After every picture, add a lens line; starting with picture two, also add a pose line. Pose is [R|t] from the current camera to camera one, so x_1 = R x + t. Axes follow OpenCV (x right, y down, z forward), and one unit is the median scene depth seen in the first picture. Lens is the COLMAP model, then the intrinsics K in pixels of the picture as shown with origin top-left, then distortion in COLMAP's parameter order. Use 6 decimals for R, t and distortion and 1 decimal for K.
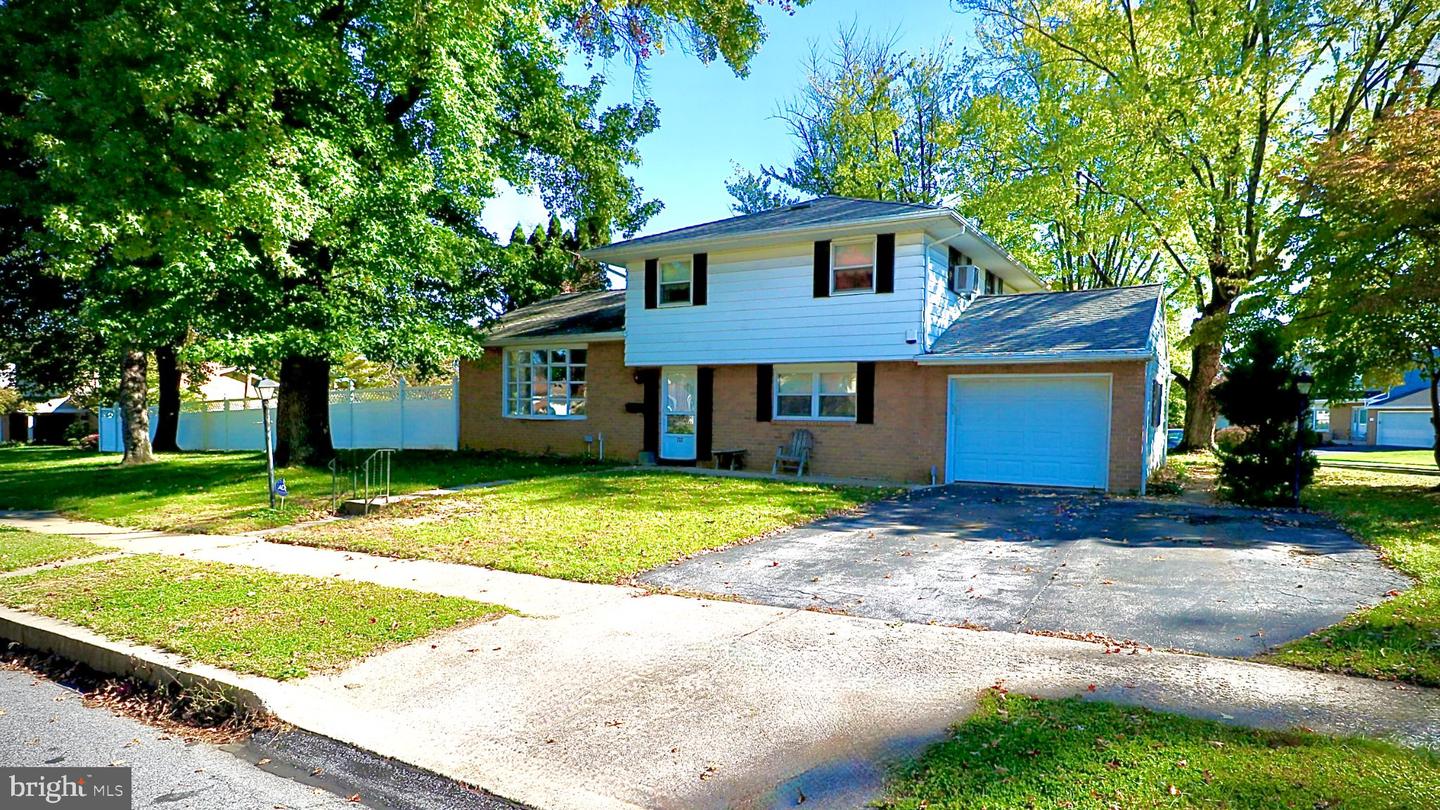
lens RADIAL K [[809.7, 0, 758.8], [0, 809.7, 454.5], [0, 0, 1]] dist [0.013367, -0.002317]
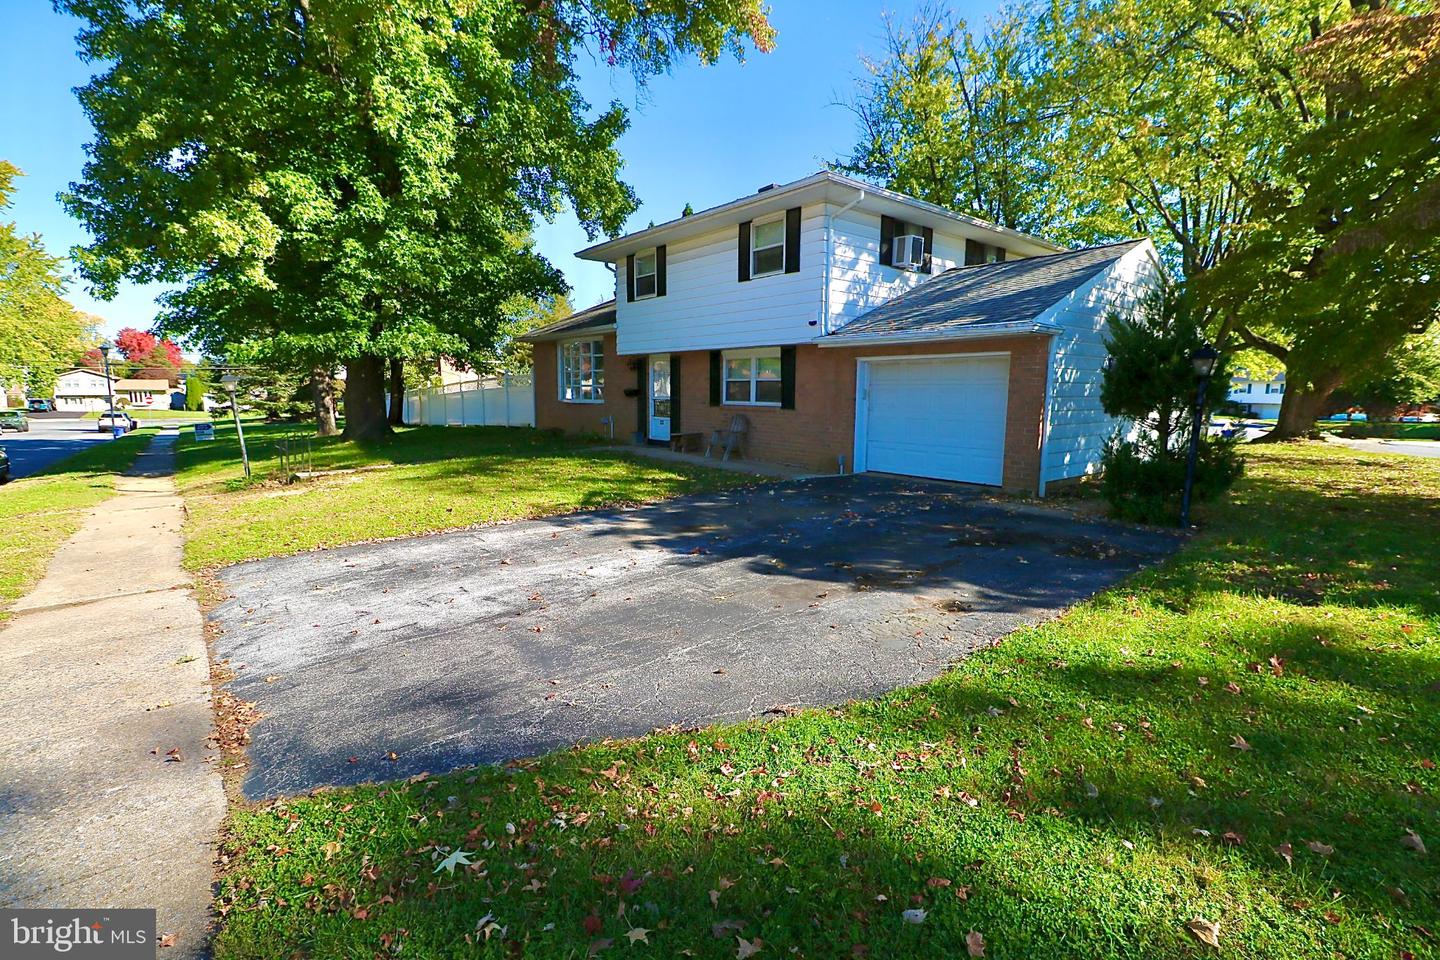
lens RADIAL K [[668.0, 0, 729.1], [0, 668.0, 491.2], [0, 0, 1]] dist [0.000920, 0.003153]
pose [[0.937295, 0.046186, -0.345462, 0.352924], [-0.012690, 0.995046, 0.098600, -0.017857], [0.348305, -0.088034, 0.933238, 0.204510]]
